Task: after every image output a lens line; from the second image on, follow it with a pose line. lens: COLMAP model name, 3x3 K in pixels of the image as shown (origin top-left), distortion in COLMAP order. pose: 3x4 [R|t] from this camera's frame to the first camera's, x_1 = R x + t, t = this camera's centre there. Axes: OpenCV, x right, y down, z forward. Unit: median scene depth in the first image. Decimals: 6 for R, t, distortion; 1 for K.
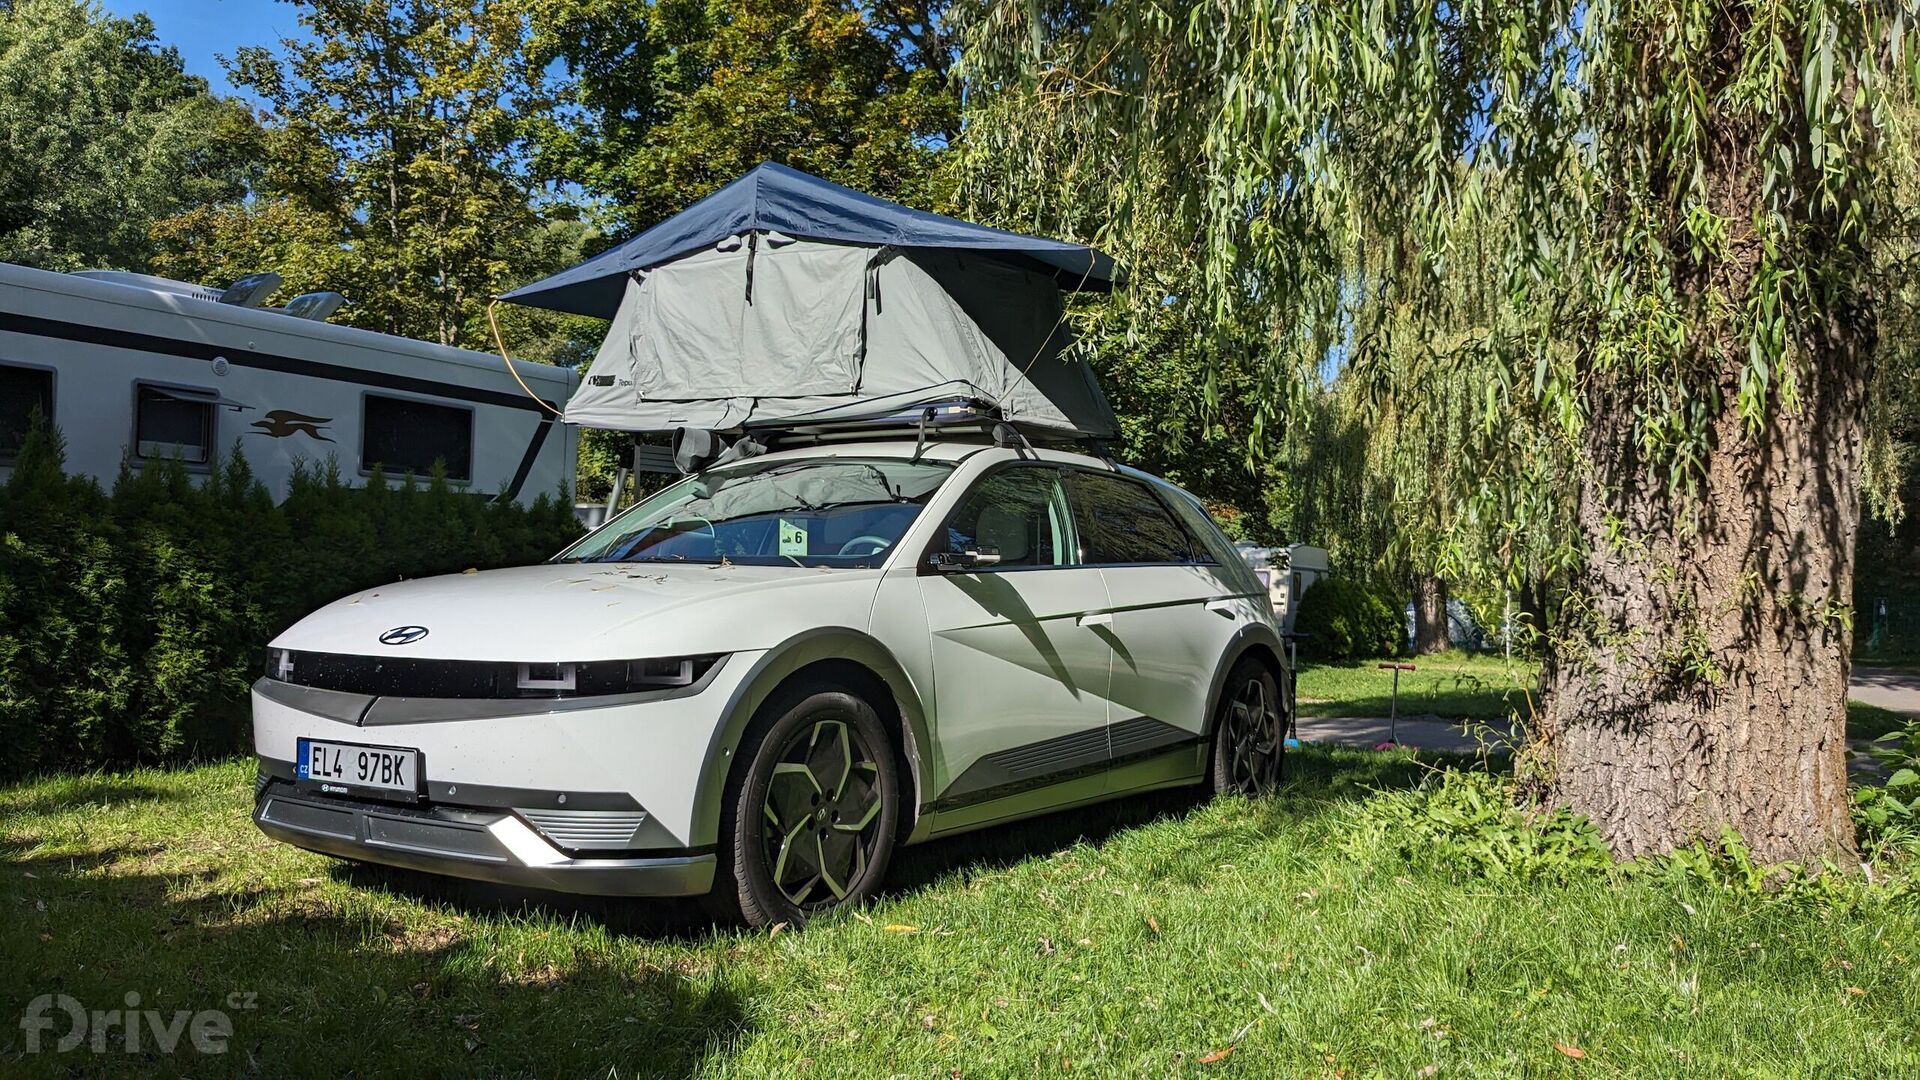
lens RADIAL K [[1523.2, 0, 931.1], [0, 1523.2, 563.1], [0, 0, 1]] dist [0.049532, -0.077234]
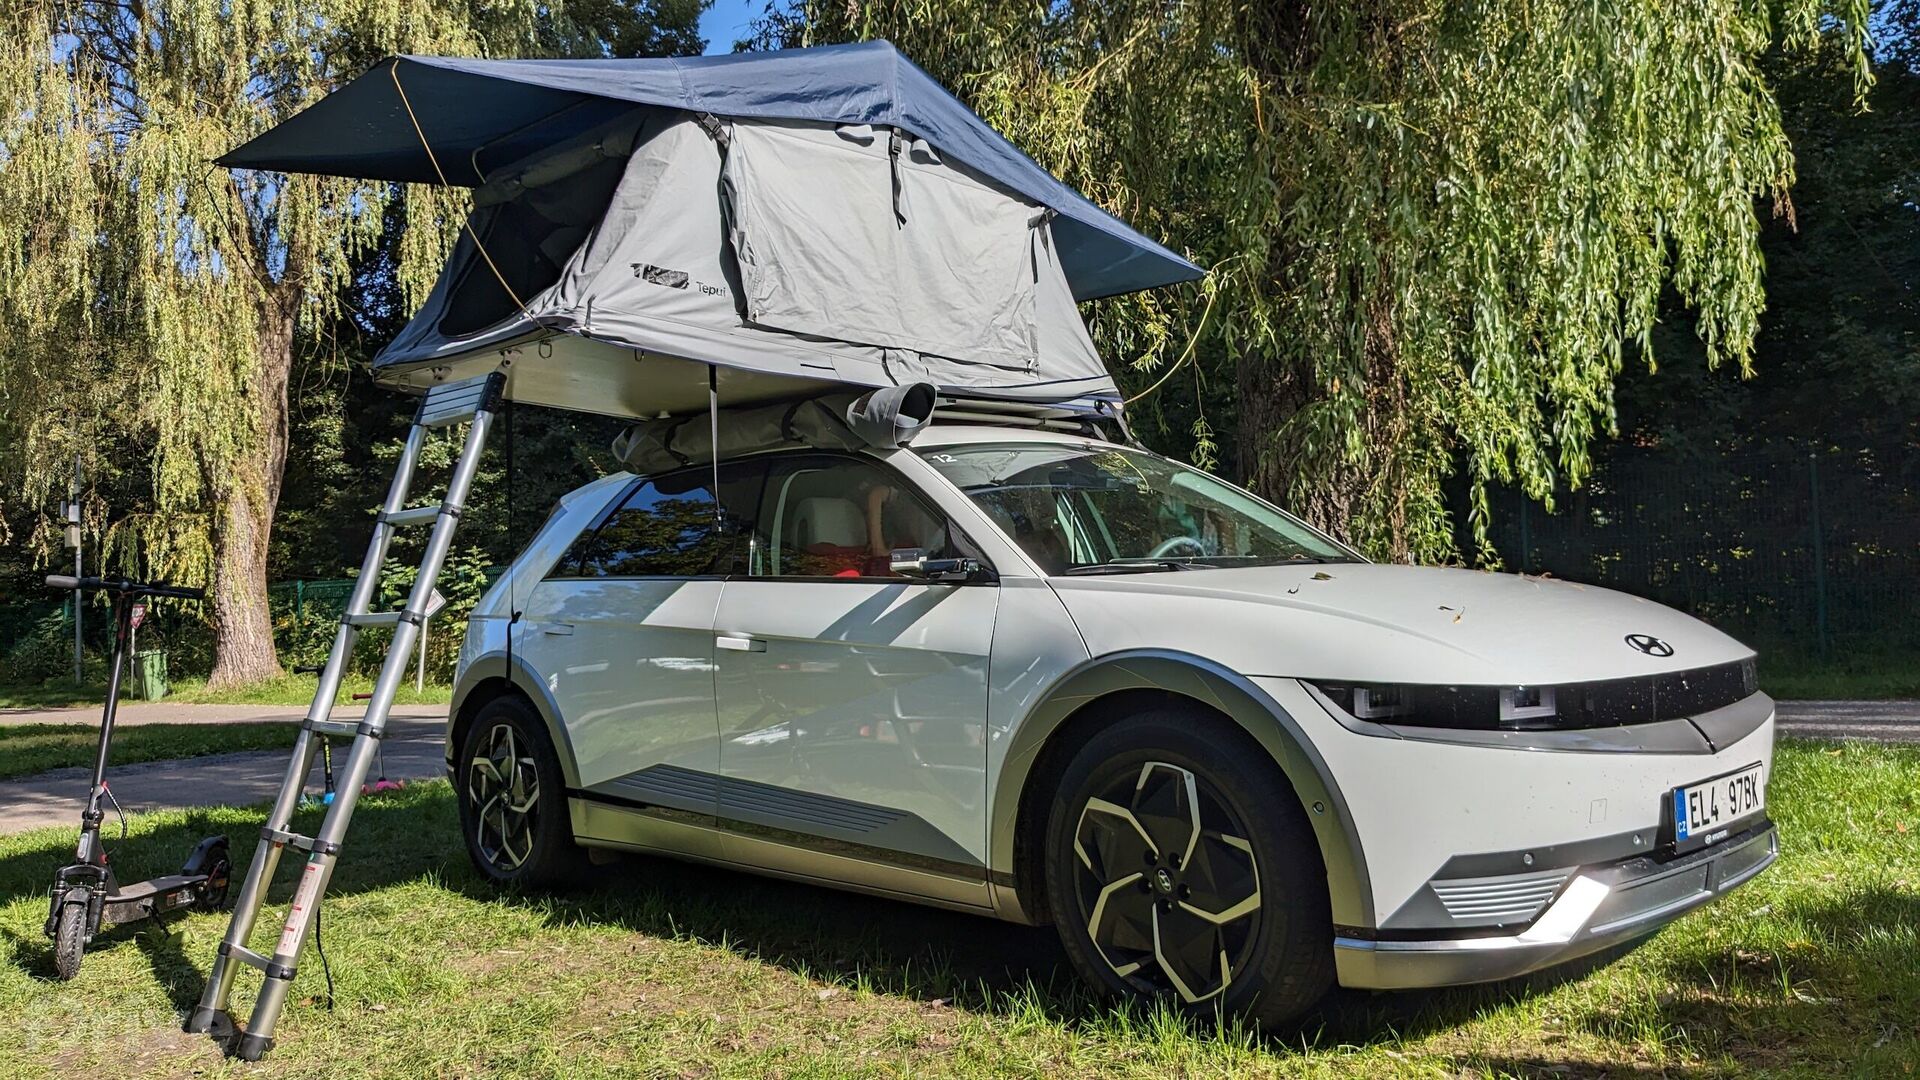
lens RADIAL K [[1523.2, 0, 966.8], [0, 1523.2, 553.8], [0, 0, 1]] dist [0.049532, -0.077234]
pose [[0.182628, -0.007996, 0.983149, -0.899919], [0.014284, 0.999883, 0.005479, -0.011757], [-0.983078, 0.013043, 0.182721, 0.872546]]
